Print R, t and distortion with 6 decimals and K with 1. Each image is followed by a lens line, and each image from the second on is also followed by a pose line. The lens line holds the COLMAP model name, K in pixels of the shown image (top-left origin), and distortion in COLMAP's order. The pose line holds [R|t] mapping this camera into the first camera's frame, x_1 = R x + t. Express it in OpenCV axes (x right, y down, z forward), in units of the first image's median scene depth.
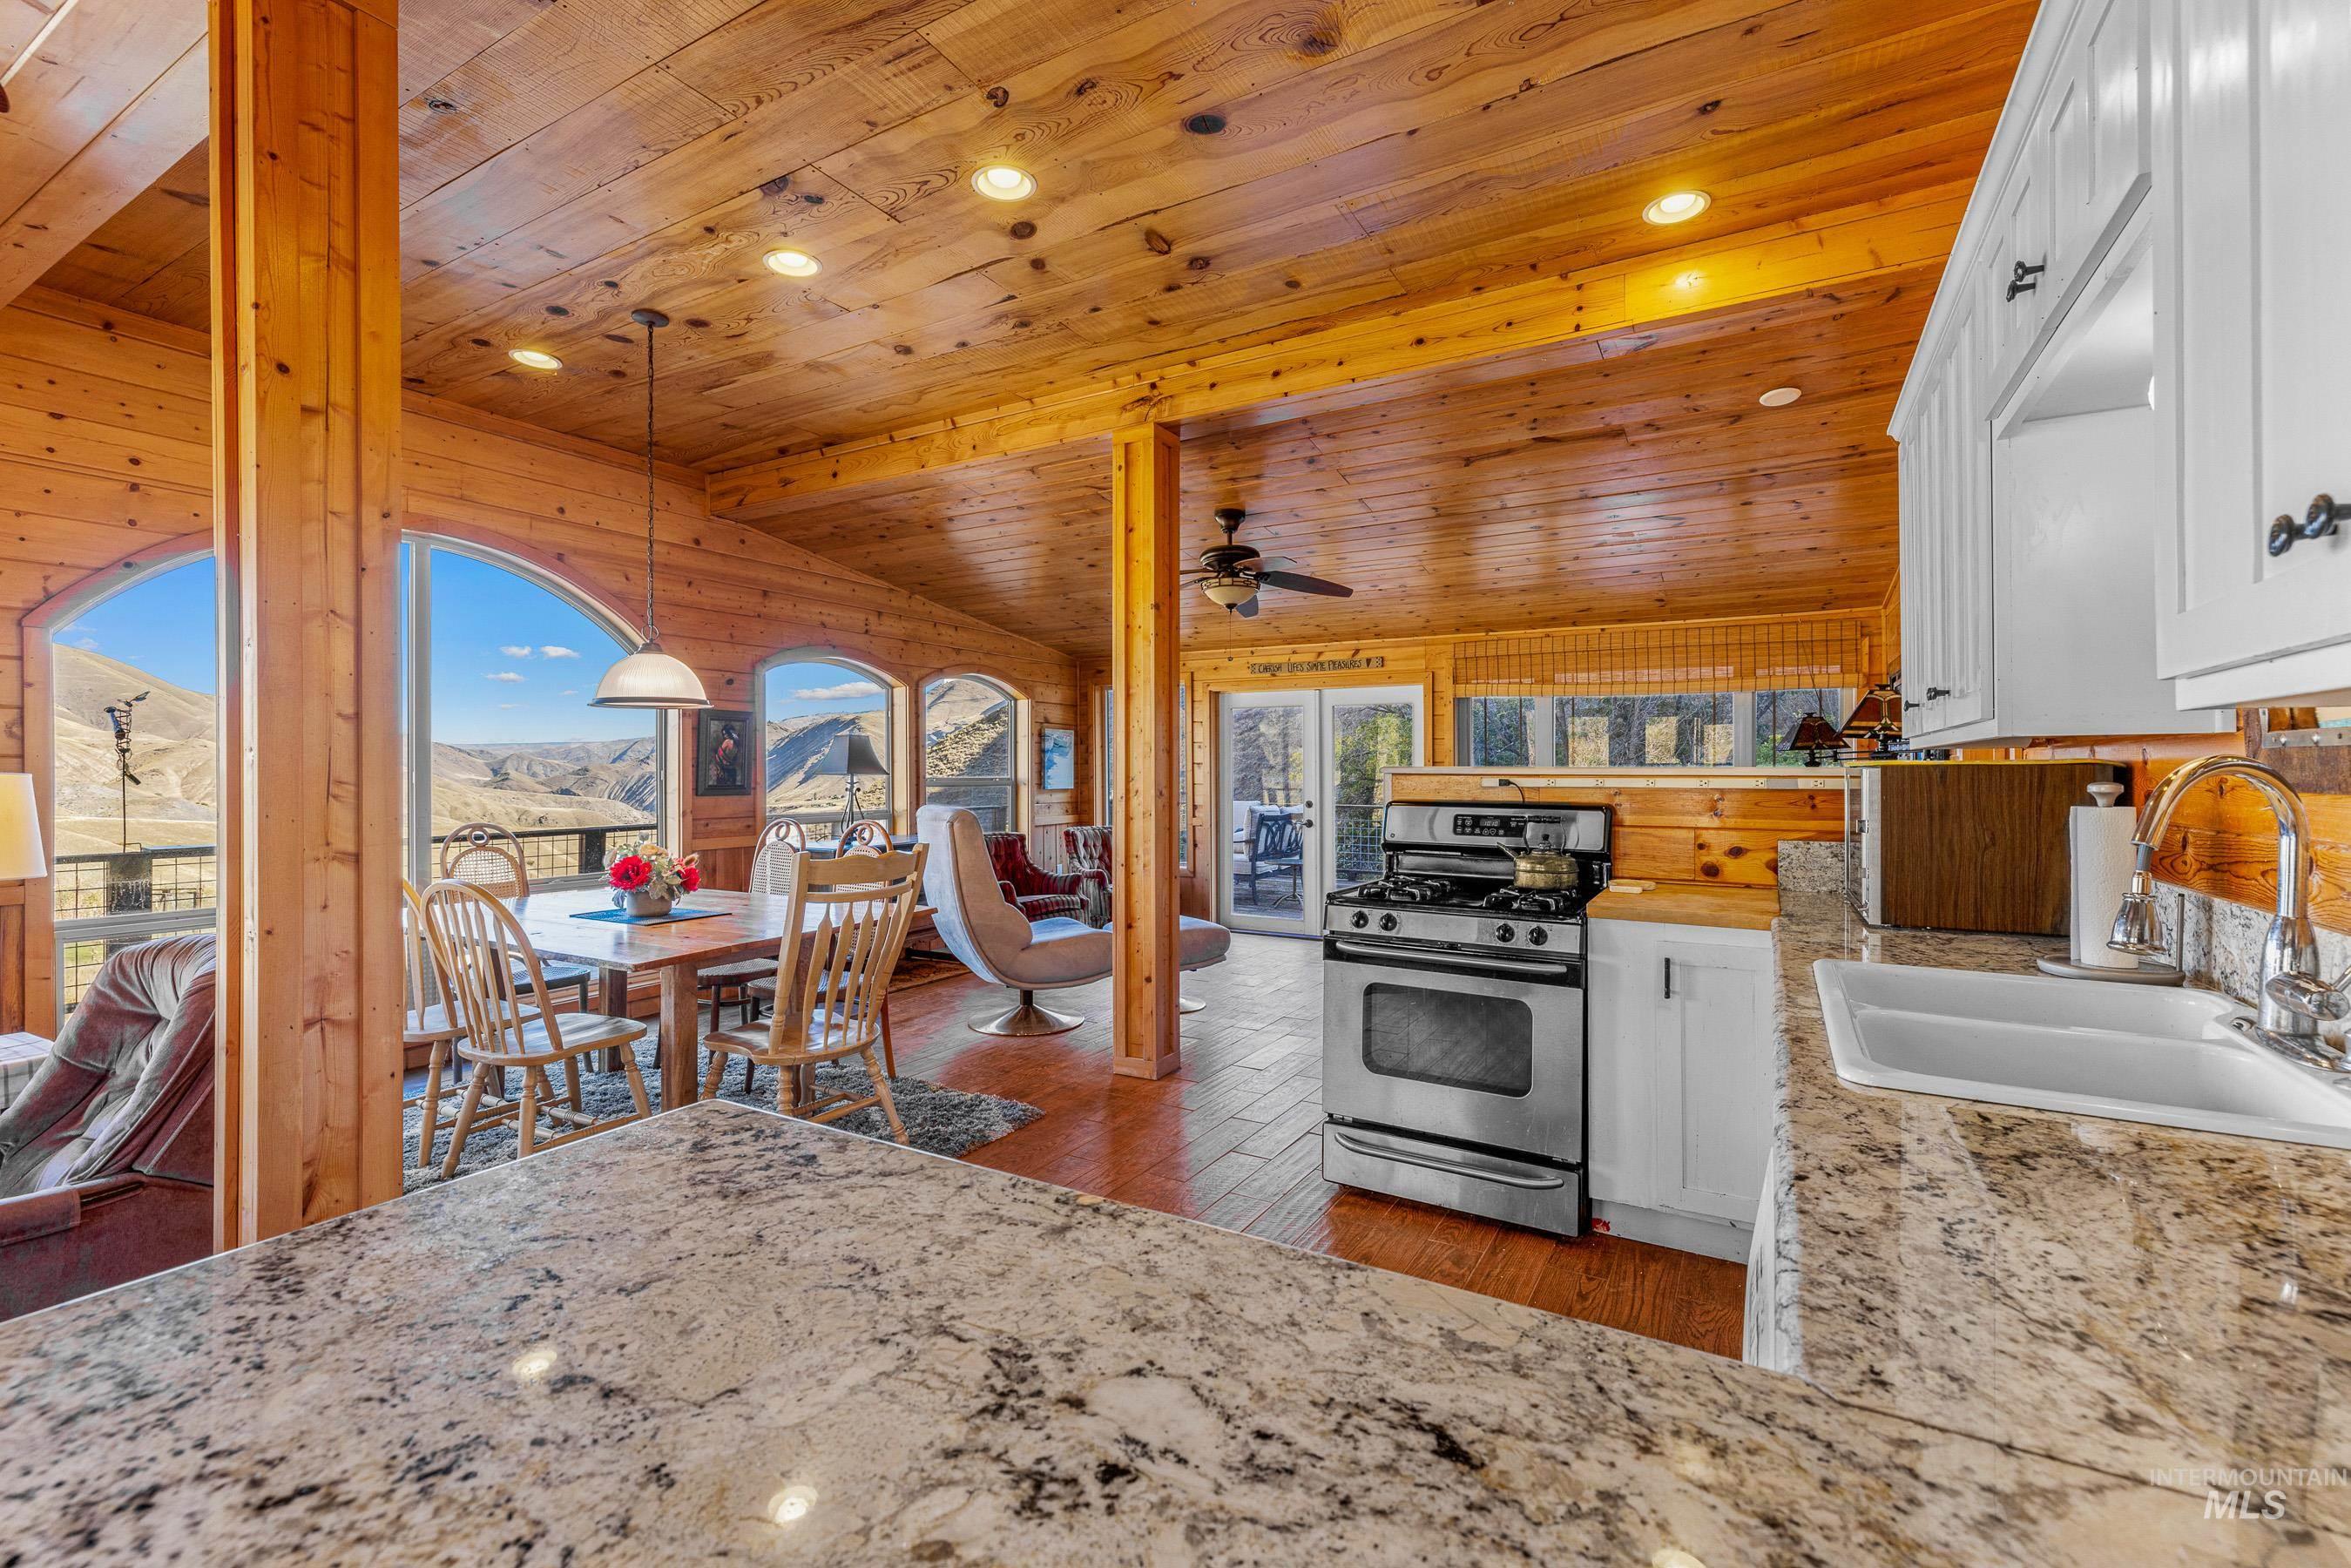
lens RADIAL K [[1003.9, 0, 1183.0], [0, 1003.9, 779.3], [0, 0, 1]] dist [0.001251, 0.000047]
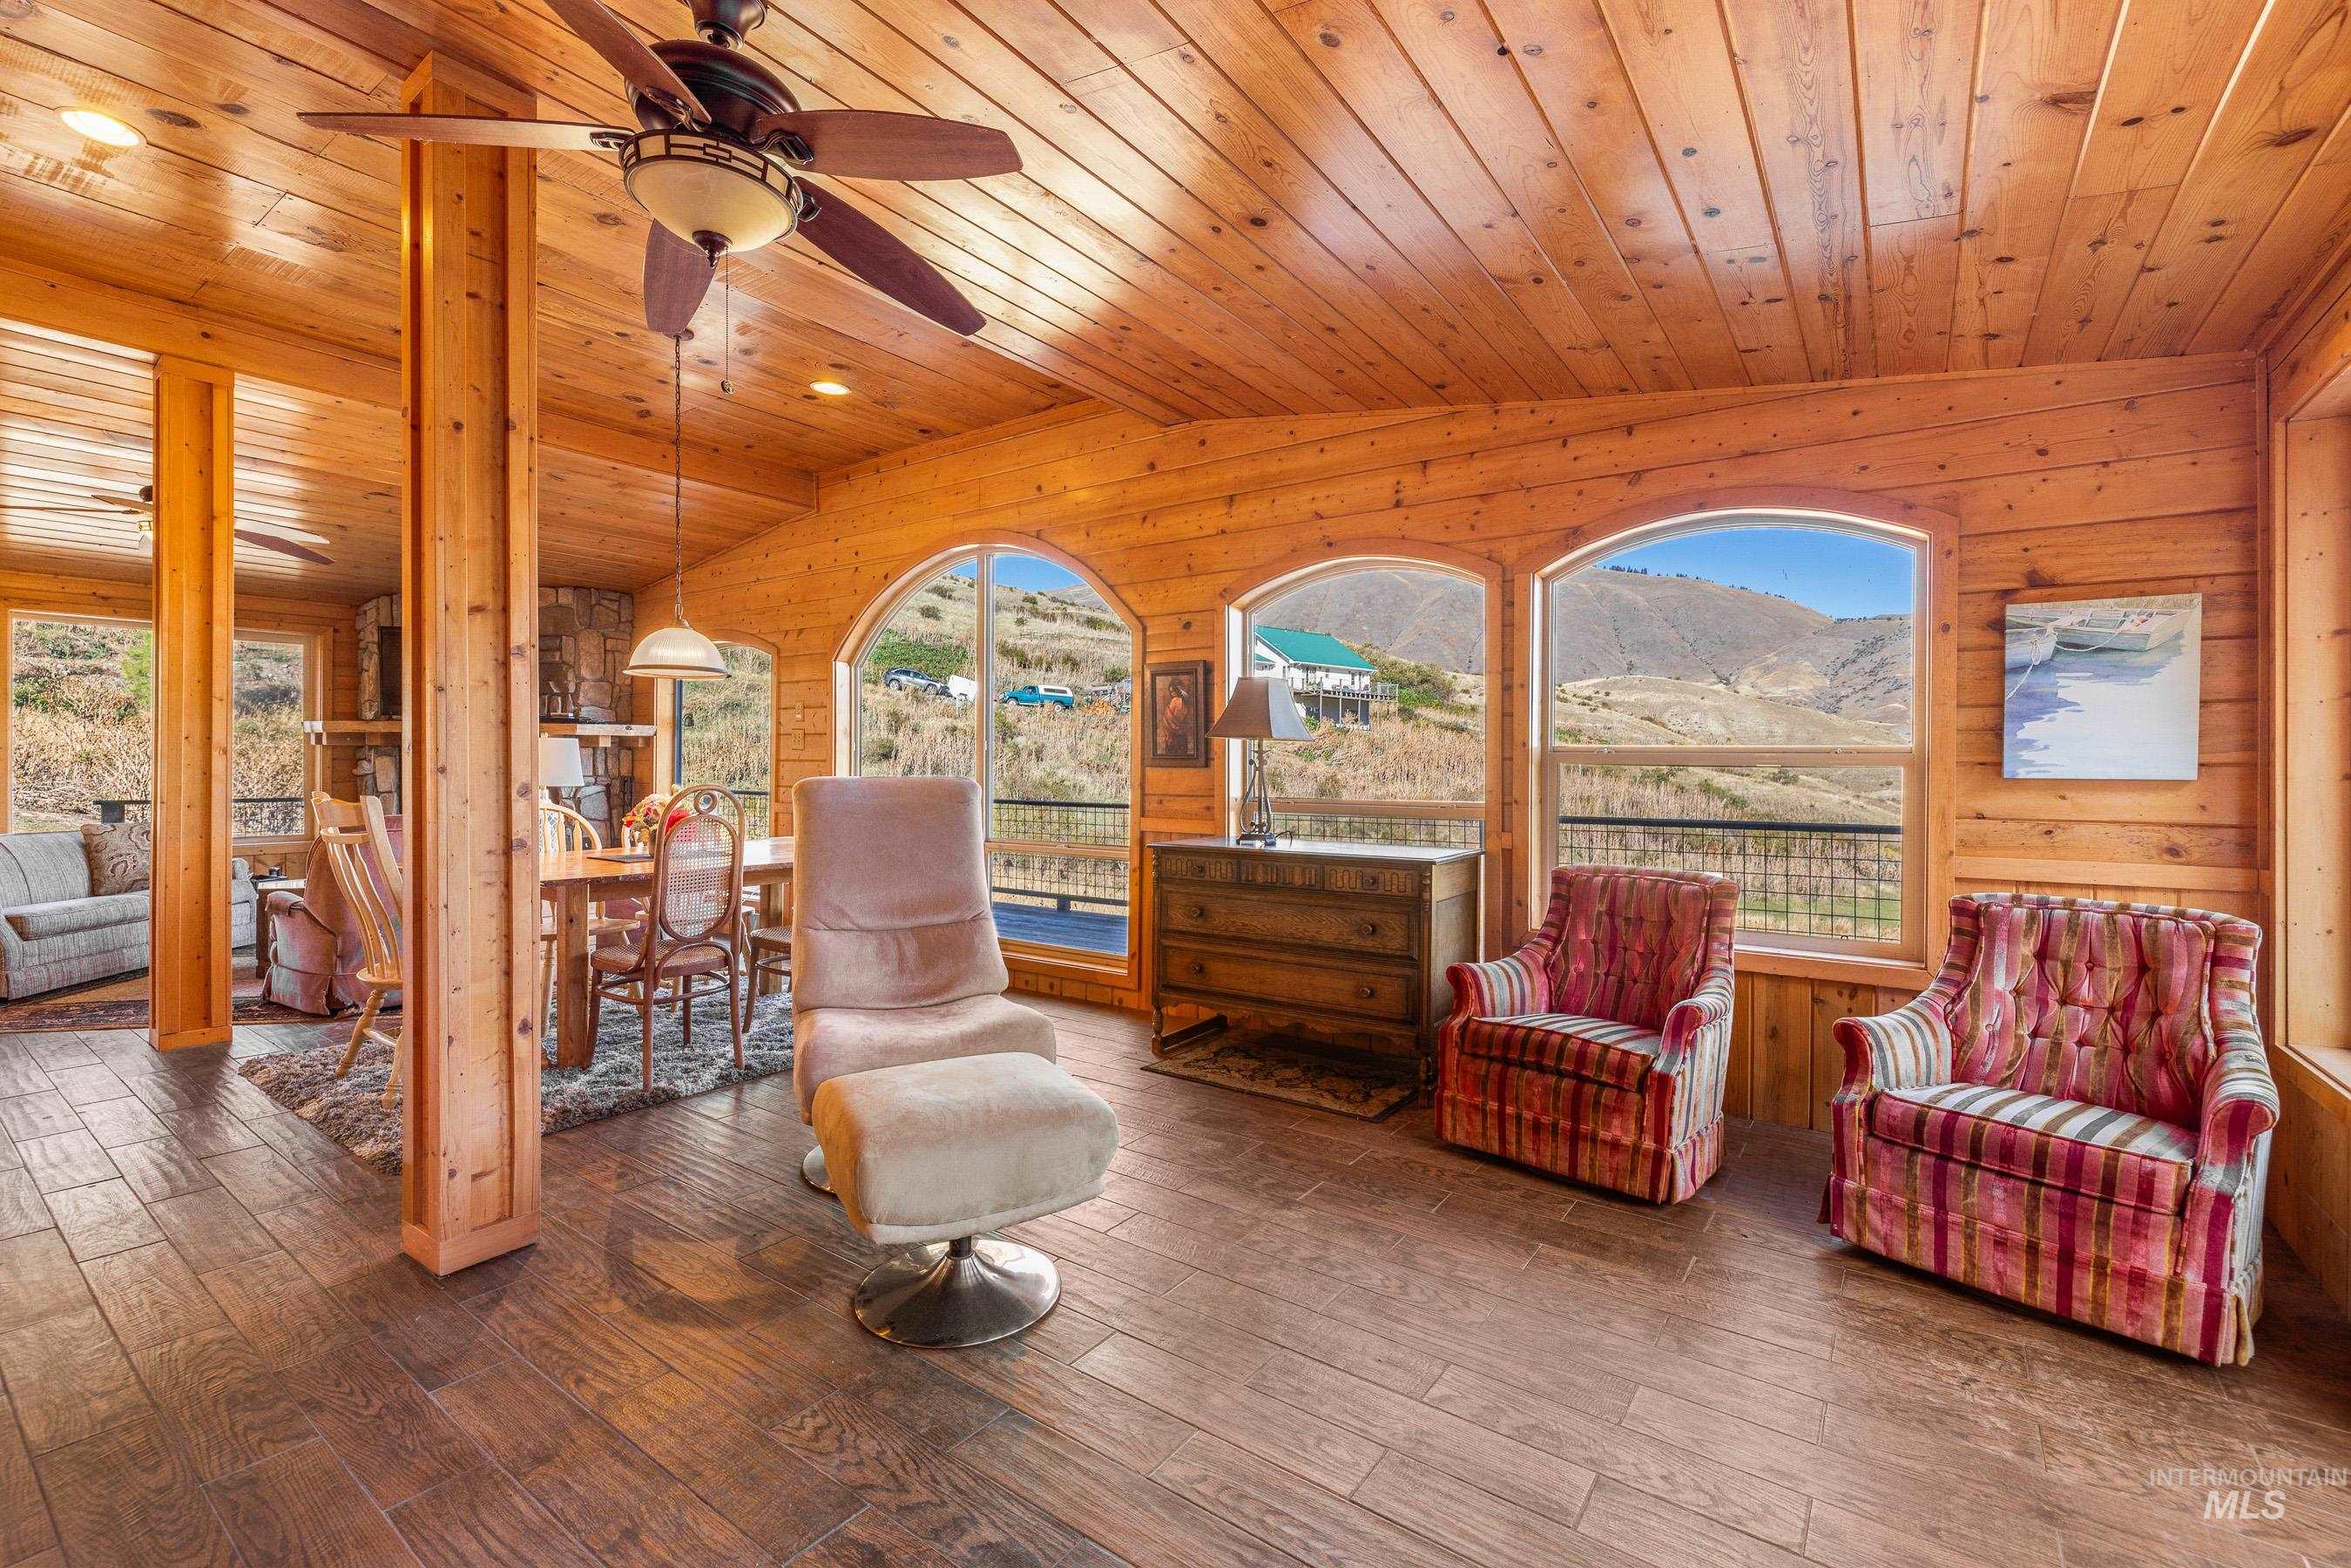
lens RADIAL K [[1012.4, 0, 1175.5], [0, 1012.4, 784.0], [0, 0, 1]] dist [-0.001908, -0.000089]
pose [[-0.104928, 0.018877, -0.994301, 0.378719], [-0.013676, 0.999698, 0.020423, 0.013508], [0.994386, 0.015741, -0.104639, 1.150900]]
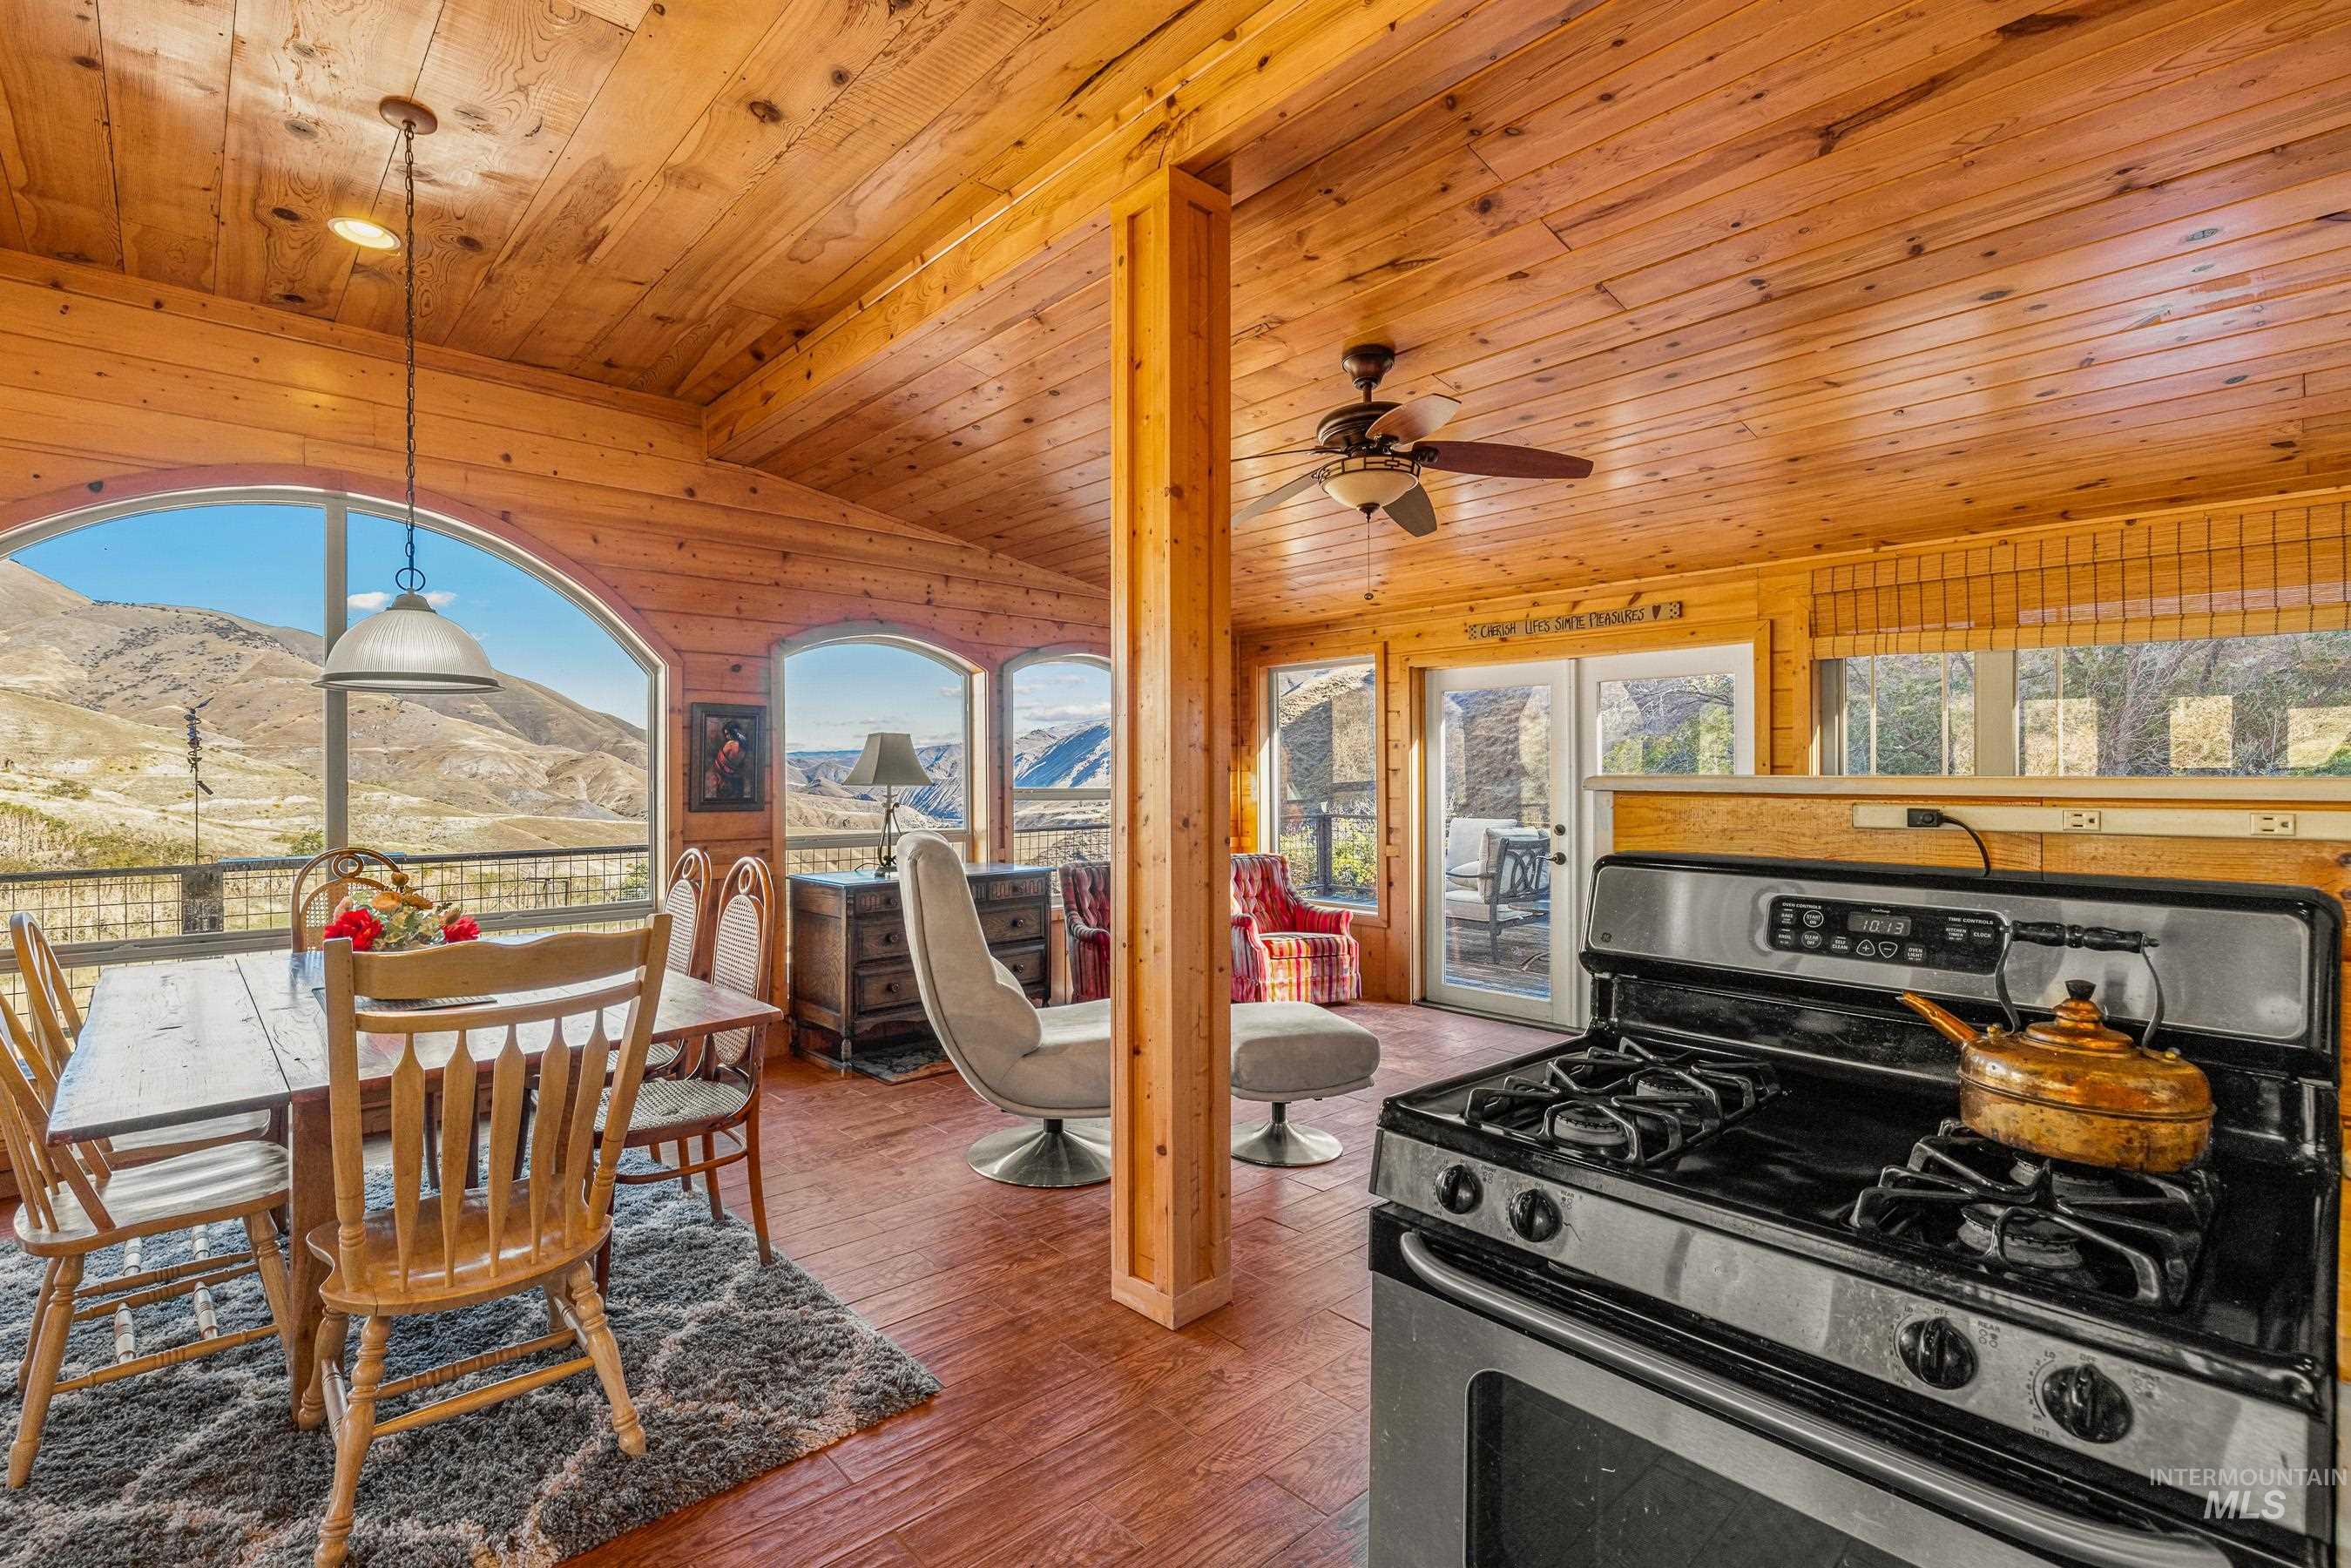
lens RADIAL K [[1060.9, 0, 1089.0], [0, 1060.9, 786.4], [0, 0, 1]] dist [0.001011, 0.000157]
pose [[0.940945, 0.002557, -0.338550, 0.100839], [-0.002637, 0.999996, 0.000222, -0.004956], [0.338549, 0.000684, 0.940949, 0.327634]]
